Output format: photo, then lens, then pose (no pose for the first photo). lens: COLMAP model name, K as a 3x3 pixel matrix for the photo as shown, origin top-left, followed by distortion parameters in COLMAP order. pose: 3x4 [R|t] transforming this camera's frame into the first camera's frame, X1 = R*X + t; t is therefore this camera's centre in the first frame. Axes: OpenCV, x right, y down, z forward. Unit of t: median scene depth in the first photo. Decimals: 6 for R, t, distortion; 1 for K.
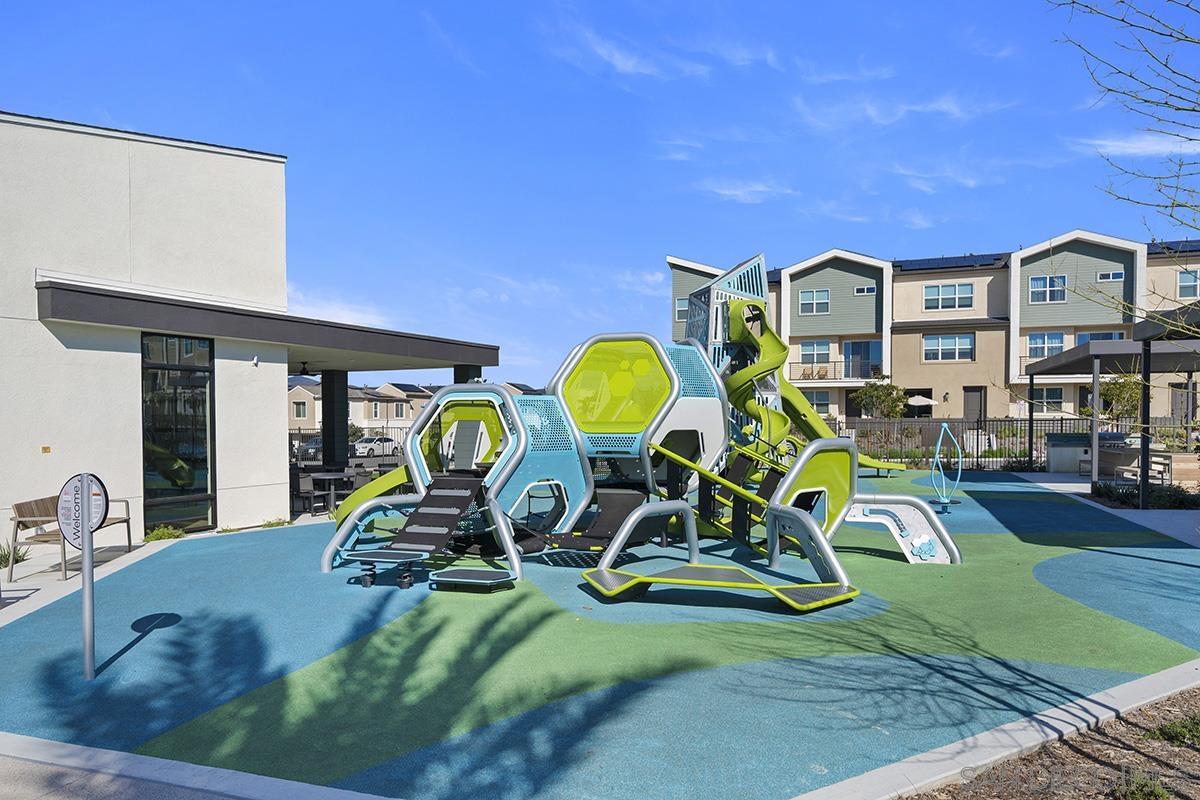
lens RADIAL K [[726.7, 0, 601.7], [0, 726.7, 389.6], [0, 0, 1]] dist [0.009716, 0.001711]
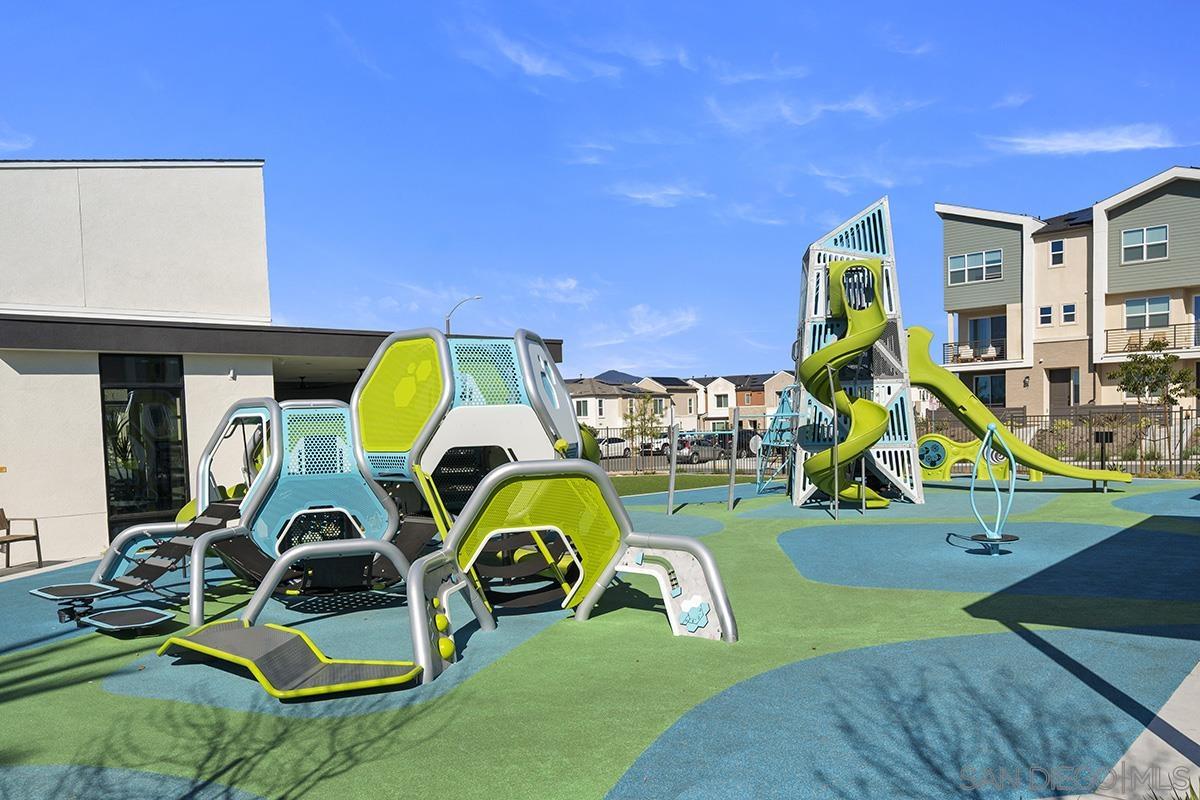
lens RADIAL K [[822.4, 0, 604.1], [0, 822.4, 410.0], [0, 0, 1]] dist [0.000314, 0.008103]
pose [[0.934259, -0.027628, -0.355523, 0.363826], [0.040766, 0.998733, 0.029514, -0.003560], [0.354257, -0.042067, 0.934201, 0.130602]]
